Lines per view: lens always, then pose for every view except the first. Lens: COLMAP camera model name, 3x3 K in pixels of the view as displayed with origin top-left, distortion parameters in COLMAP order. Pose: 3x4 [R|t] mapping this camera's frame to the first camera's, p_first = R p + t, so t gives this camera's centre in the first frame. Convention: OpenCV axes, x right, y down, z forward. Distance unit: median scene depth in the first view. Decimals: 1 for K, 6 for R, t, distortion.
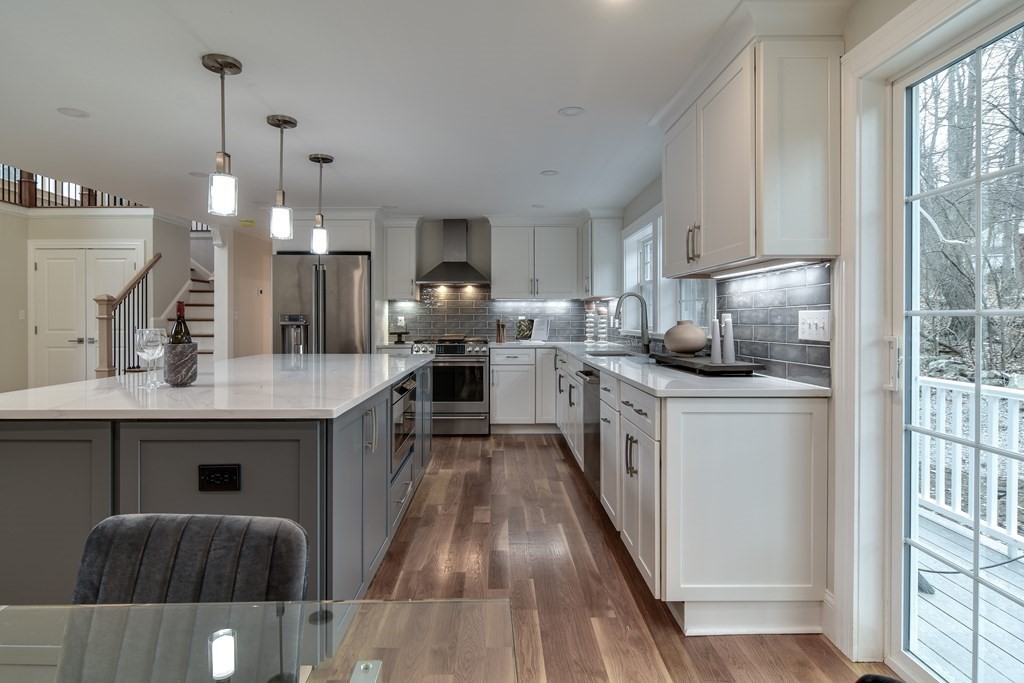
lens RADIAL K [[550.9, 0, 509.5], [0, 550.9, 325.6], [0, 0, 1]] dist [-0.000838, -0.000084]
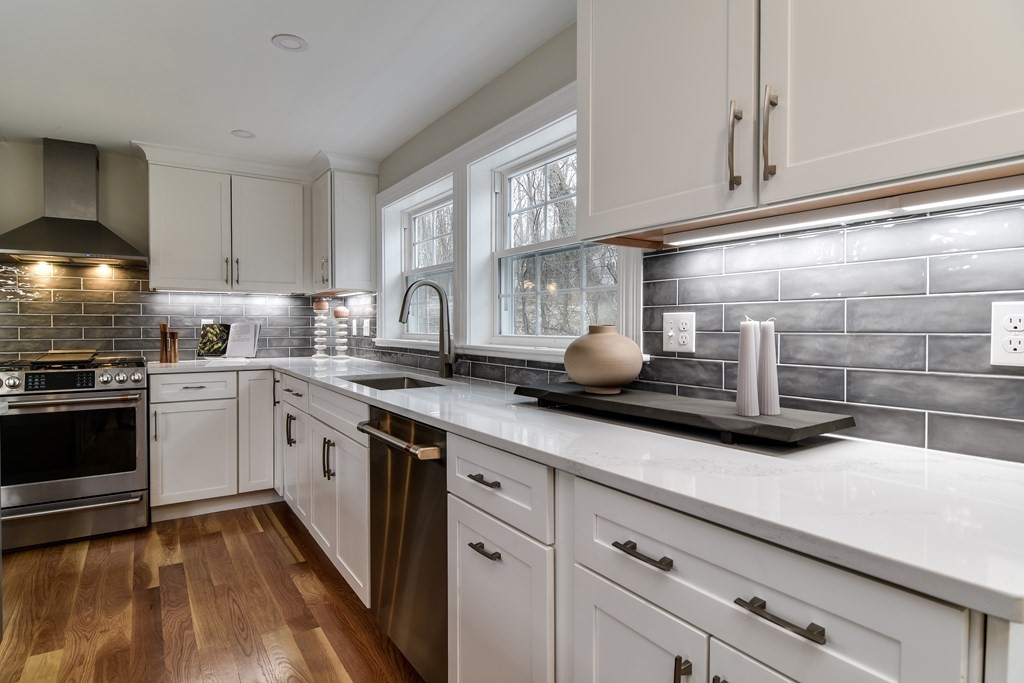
lens RADIAL K [[558.3, 0, 505.4], [0, 558.3, 333.4], [0, 0, 1]] dist [0.002060, -0.000811]
pose [[0.852451, -0.007161, 0.522757, -0.022456], [0.005365, 0.999973, 0.004949, -0.002098], [-0.522779, -0.001414, 0.852467, 0.306907]]
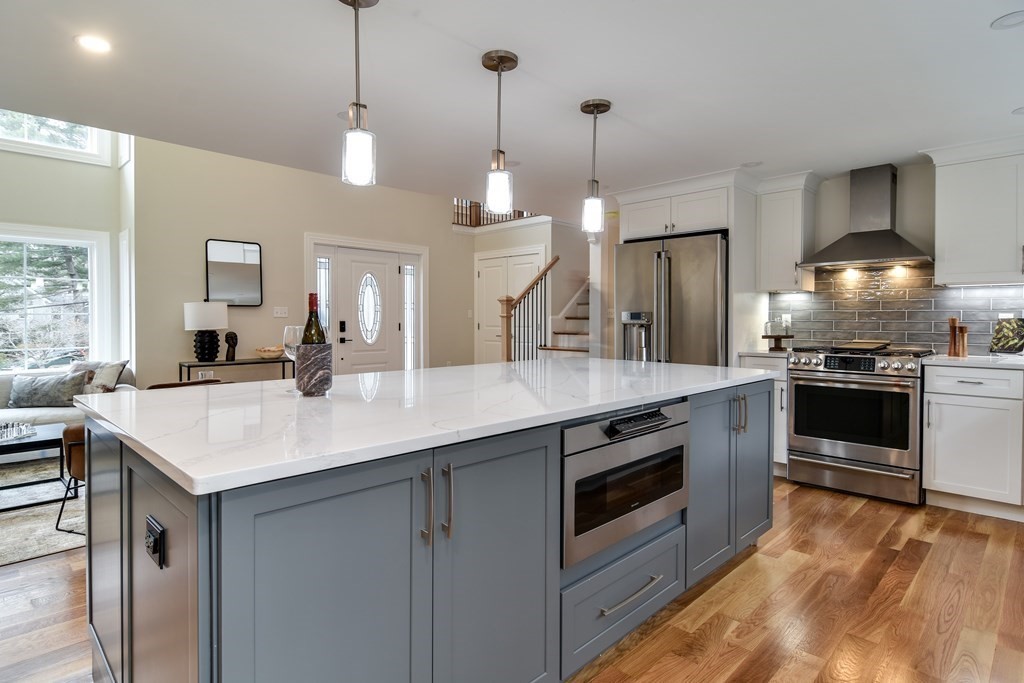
lens RADIAL K [[550.9, 0, 509.5], [0, 550.9, 325.6], [0, 0, 1]] dist [-0.000838, -0.000084]
pose [[0.697832, 0.011773, -0.716165, 0.078298], [-0.011045, 0.999923, 0.005675, -0.001239], [0.716177, 0.003950, 0.697908, 0.234654]]
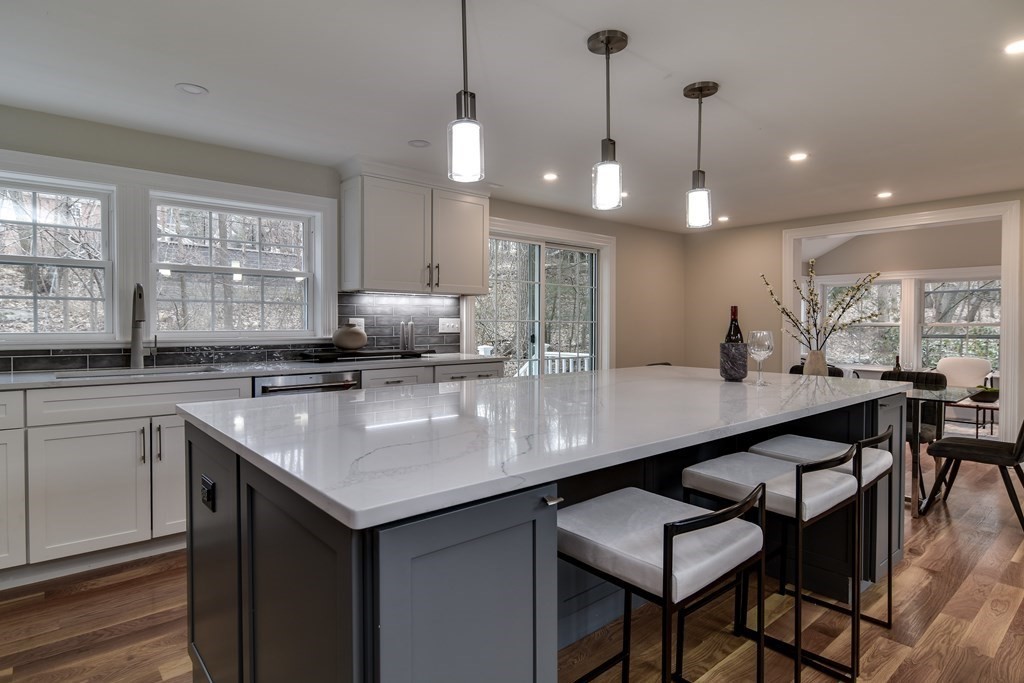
lens RADIAL K [[550.9, 0, 509.5], [0, 550.9, 325.6], [0, 0, 1]] dist [-0.000838, -0.000084]
pose [[-0.632329, -0.004088, 0.774689, -0.452526], [0.006896, 0.999917, 0.010906, -0.007734], [-0.774669, 0.012238, -0.632248, 0.782970]]
